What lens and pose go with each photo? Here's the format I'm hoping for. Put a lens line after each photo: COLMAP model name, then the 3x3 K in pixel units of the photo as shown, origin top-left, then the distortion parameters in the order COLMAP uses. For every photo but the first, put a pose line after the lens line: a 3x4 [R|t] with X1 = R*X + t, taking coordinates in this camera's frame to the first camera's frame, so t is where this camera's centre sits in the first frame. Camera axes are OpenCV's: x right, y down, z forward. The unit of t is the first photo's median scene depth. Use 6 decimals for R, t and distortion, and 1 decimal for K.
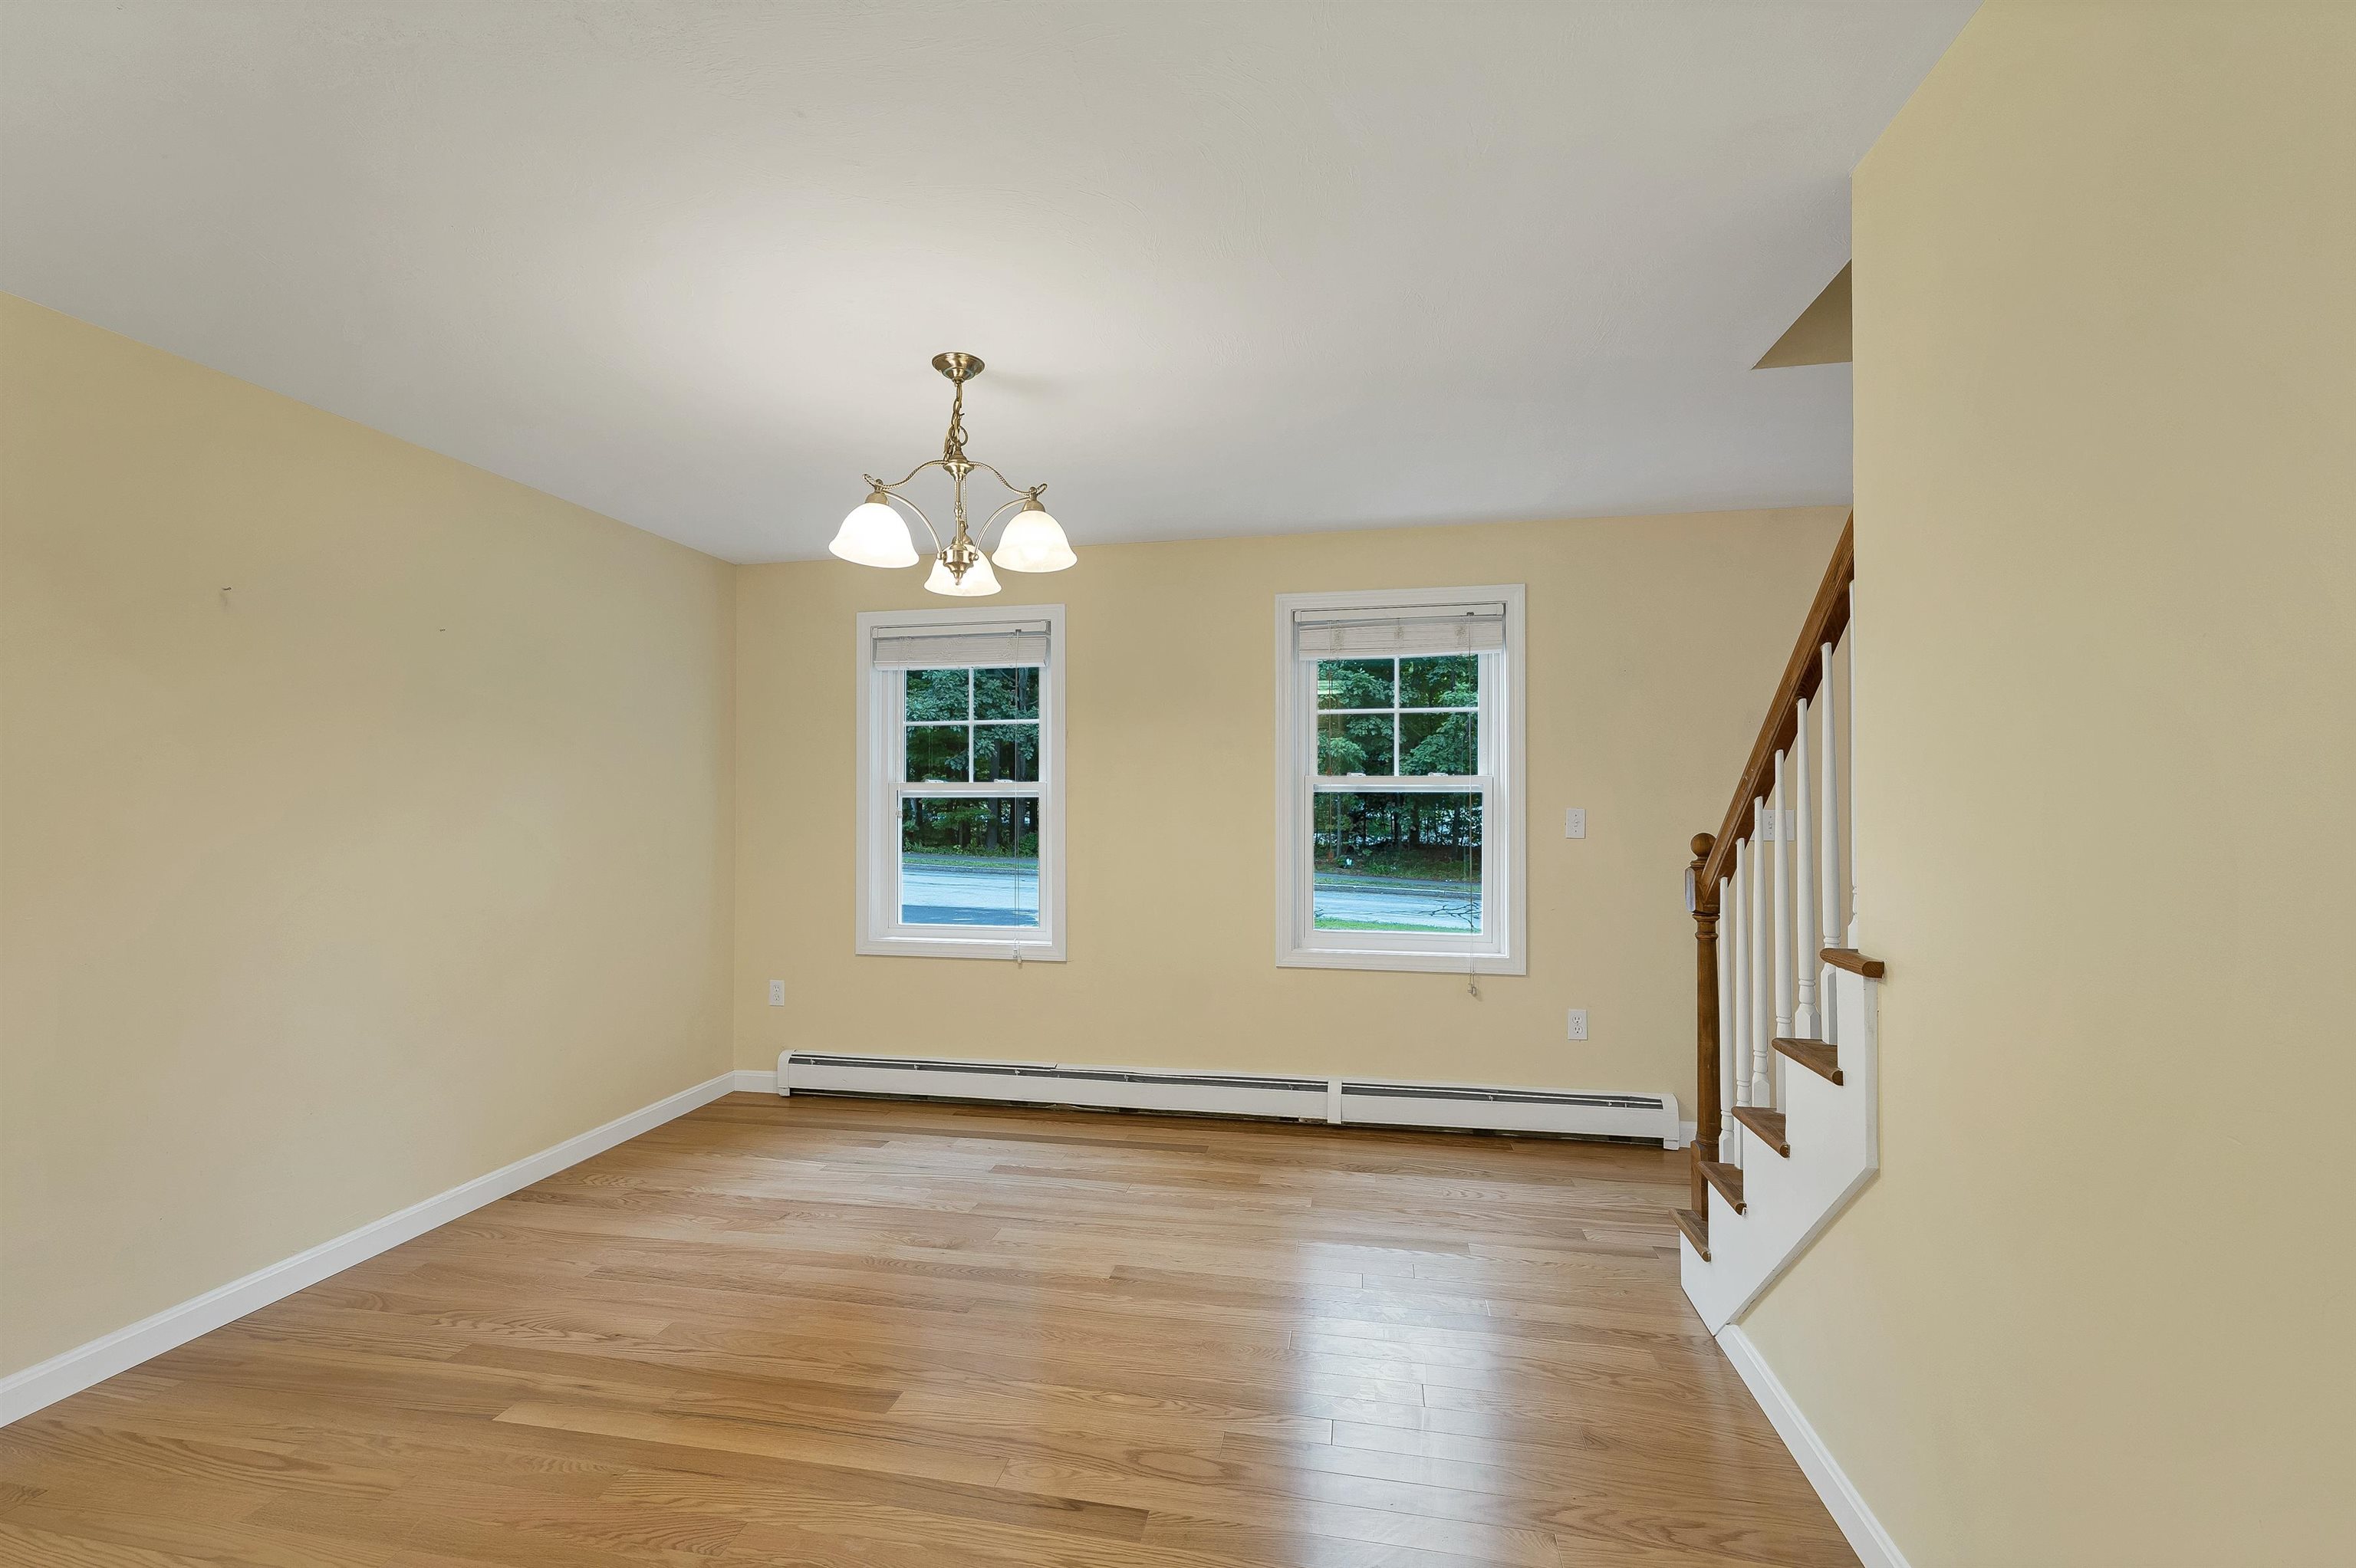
lens RADIAL K [[991.0, 0, 1170.5], [0, 991.0, 786.1], [0, 0, 1]] dist [0.000402, -0.000007]
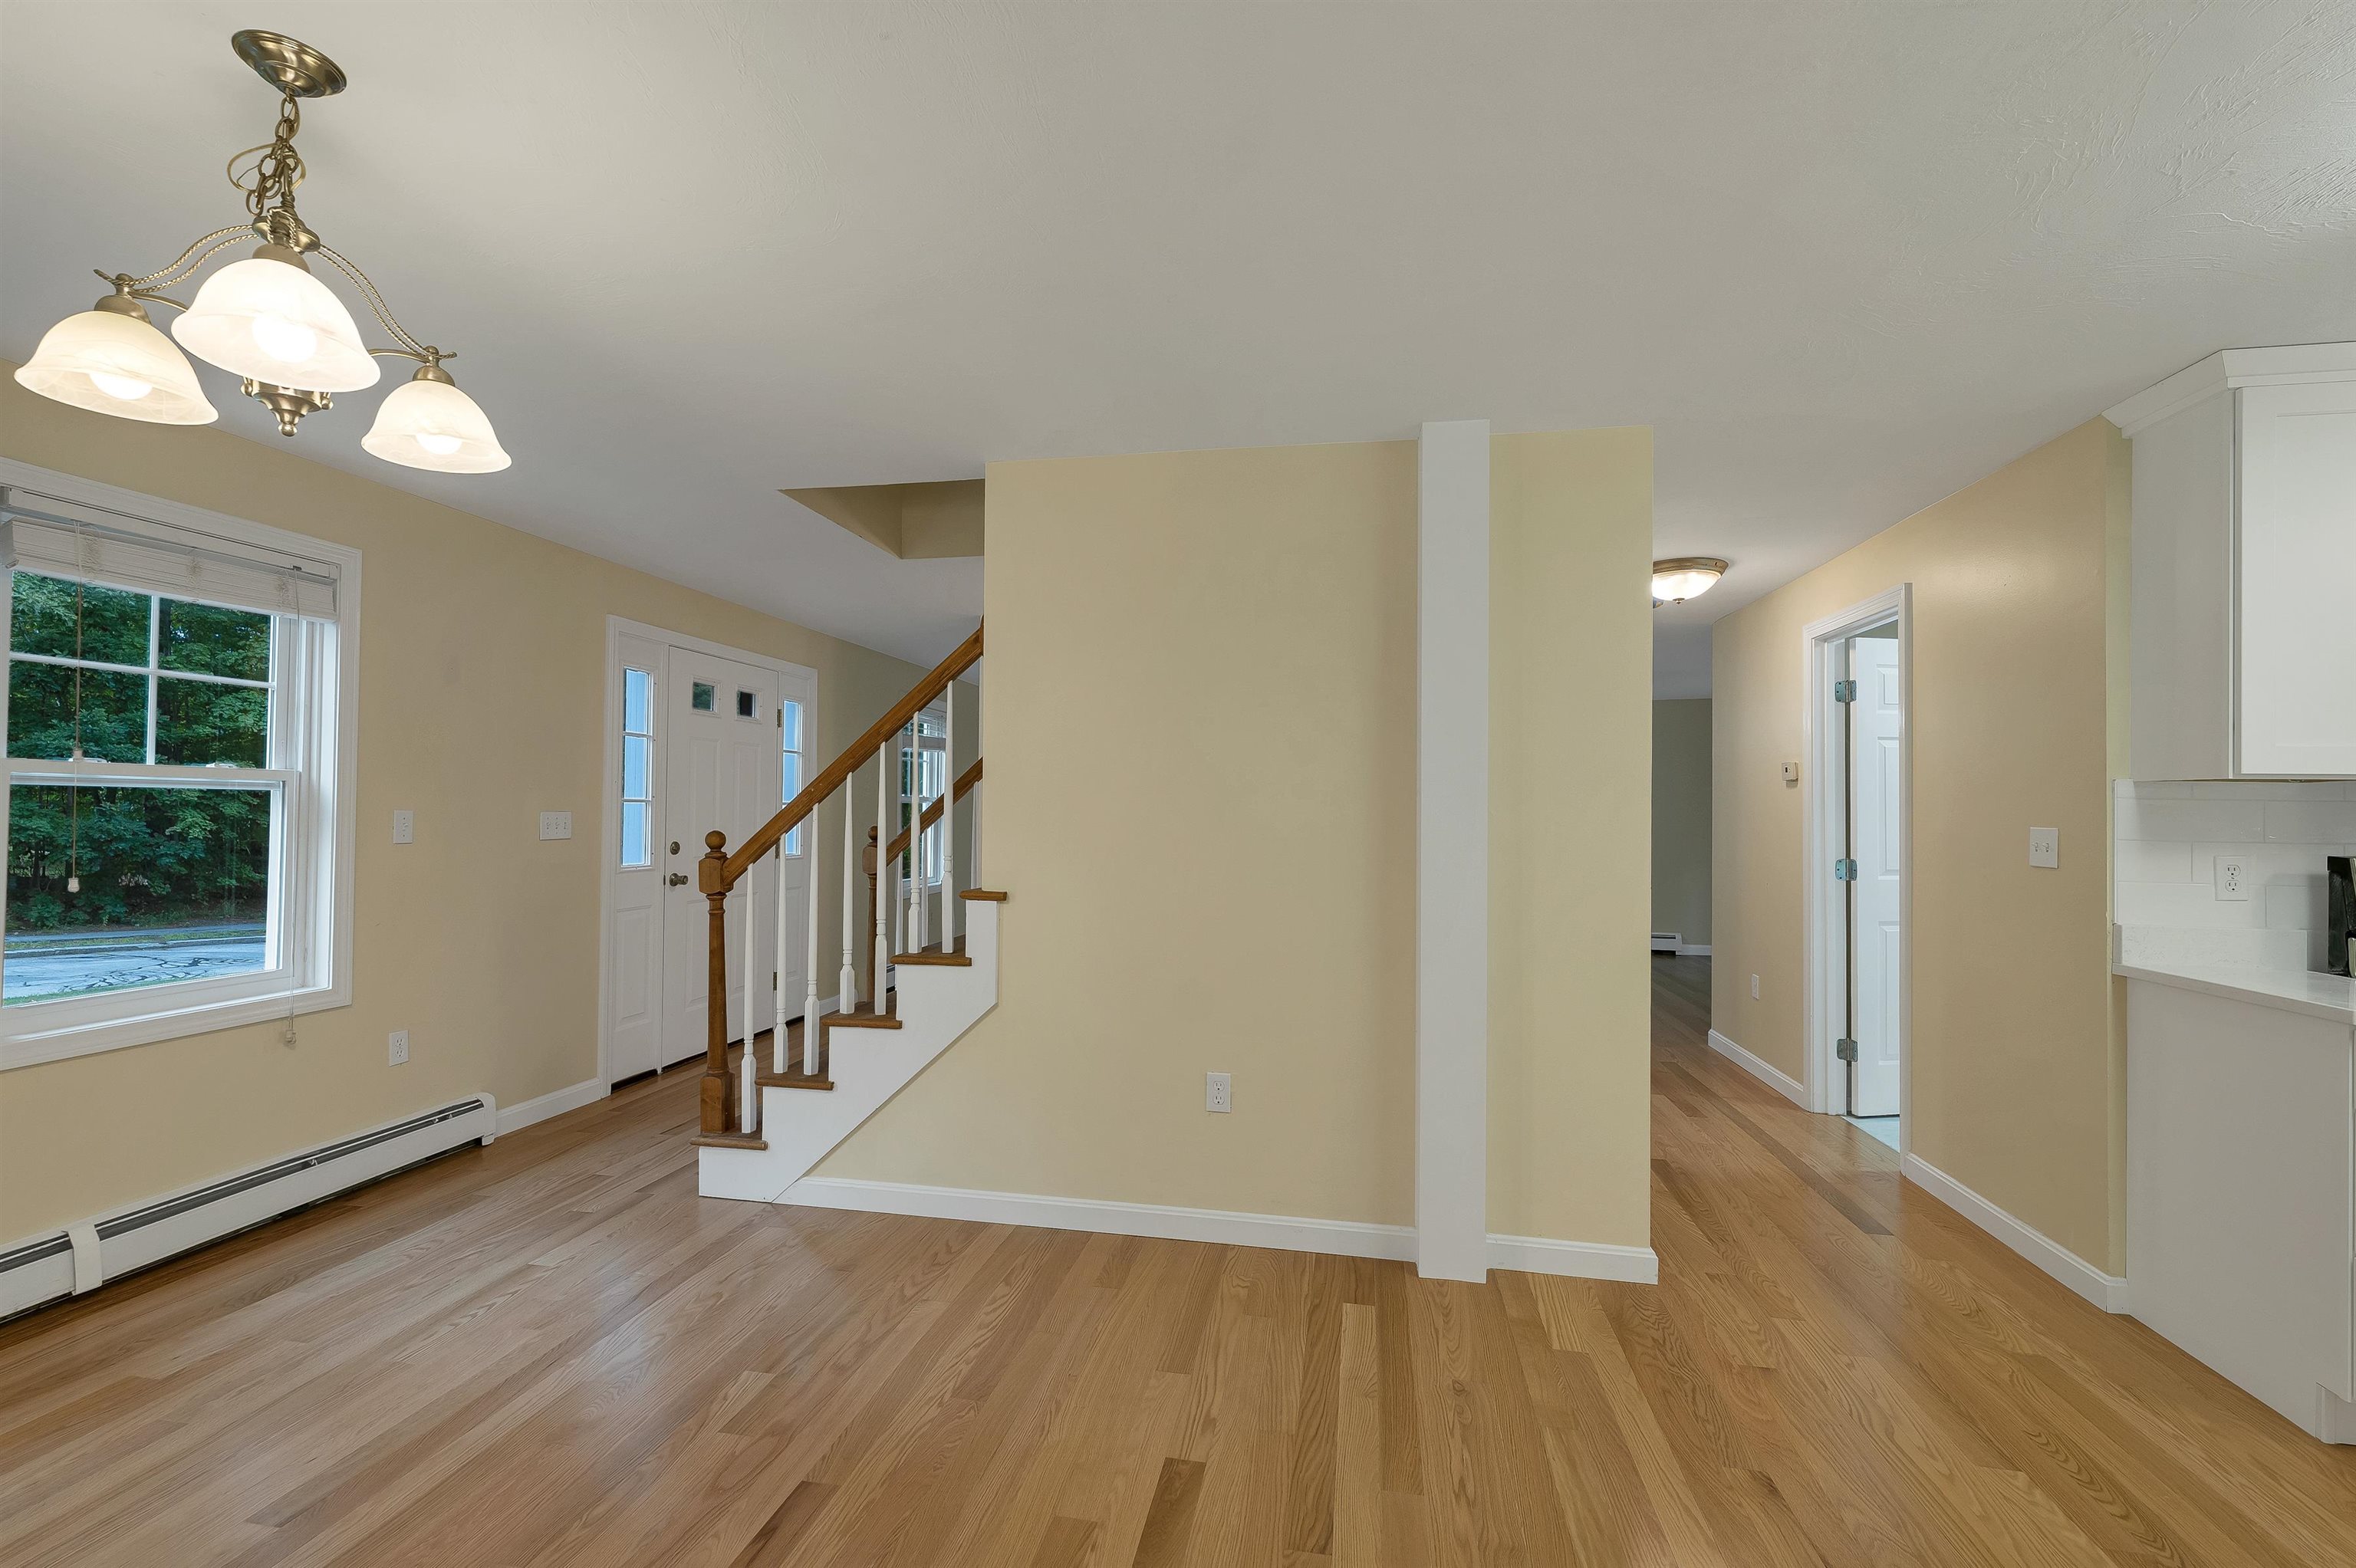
lens RADIAL K [[1000.2, 0, 1172.4], [0, 1000.2, 794.8], [0, 0, 1]] dist [0.000920, -0.000283]
pose [[-0.006765, 0.015630, 0.999855, -0.633060], [-0.023266, 0.999605, -0.015783, 0.007256], [-0.999706, -0.023370, -0.006399, 0.364853]]
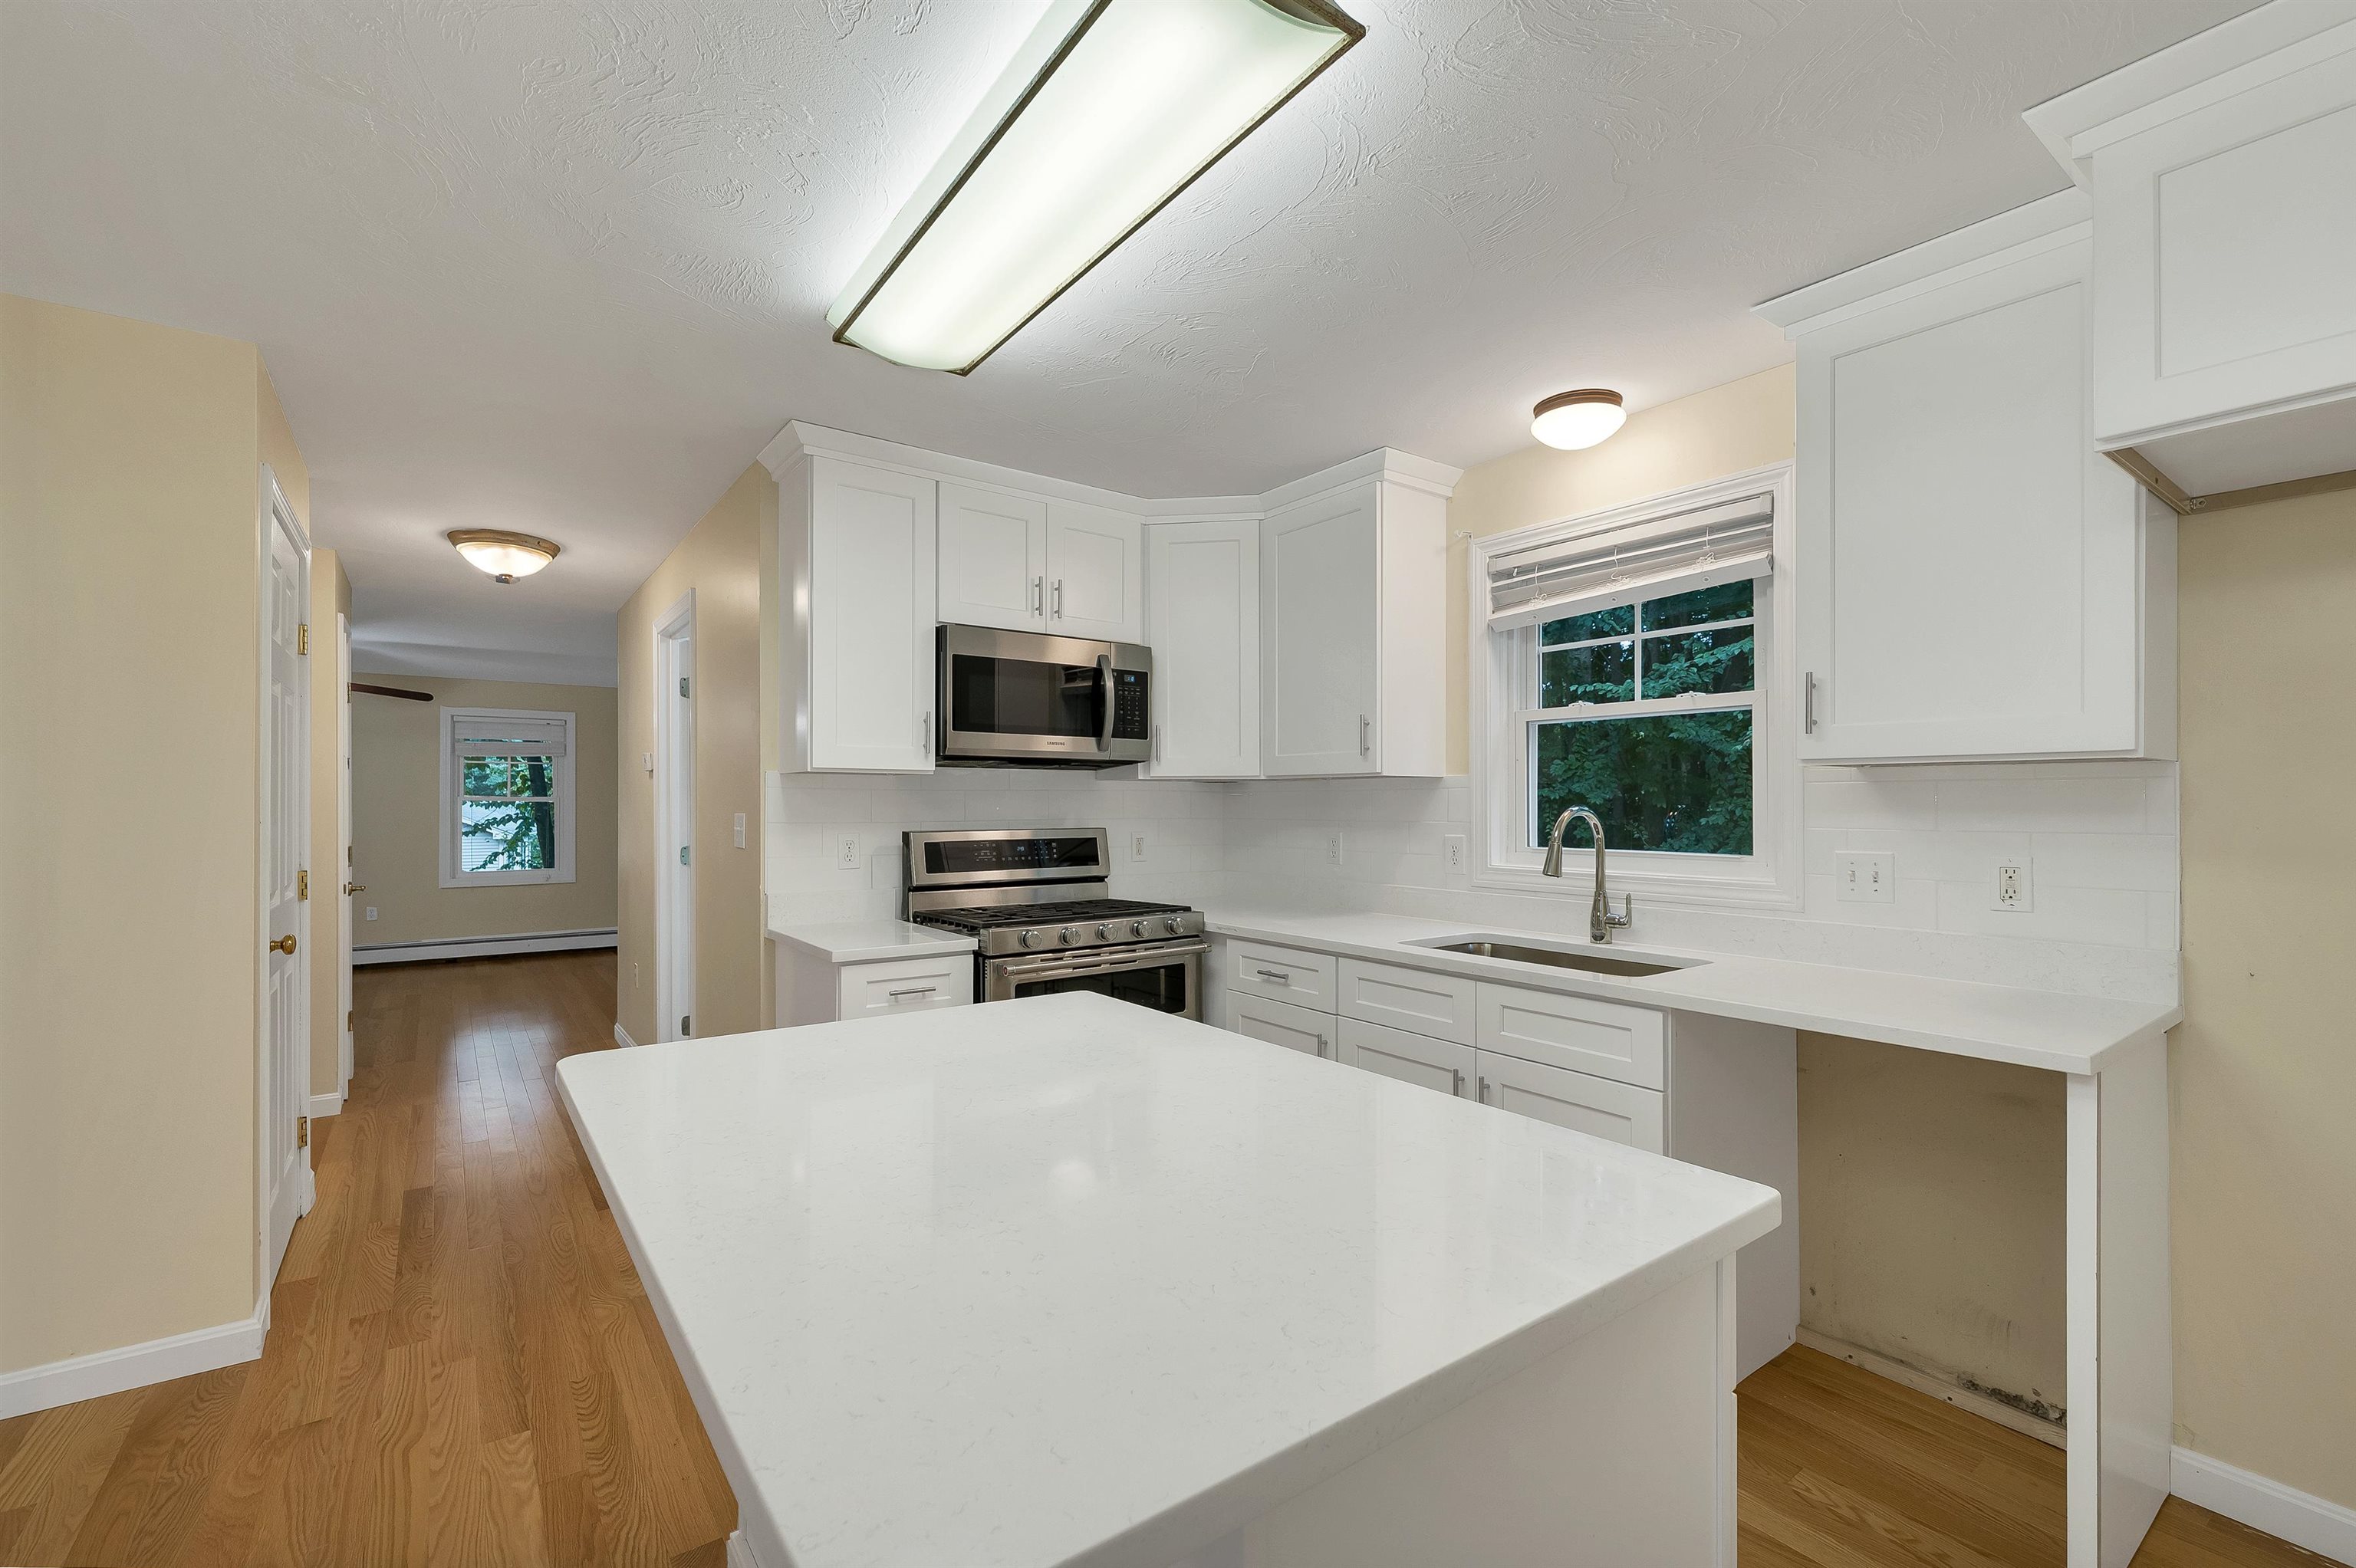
lens RADIAL K [[1001.3, 0, 1159.8], [0, 1001.3, 797.5], [0, 0, 1]] dist [0.001298, 0.000204]
pose [[-0.733755, 0.006518, 0.679383, -0.757218], [-0.006926, 0.999830, -0.017073, 0.002319], [-0.679379, -0.017233, -0.733585, 0.023898]]
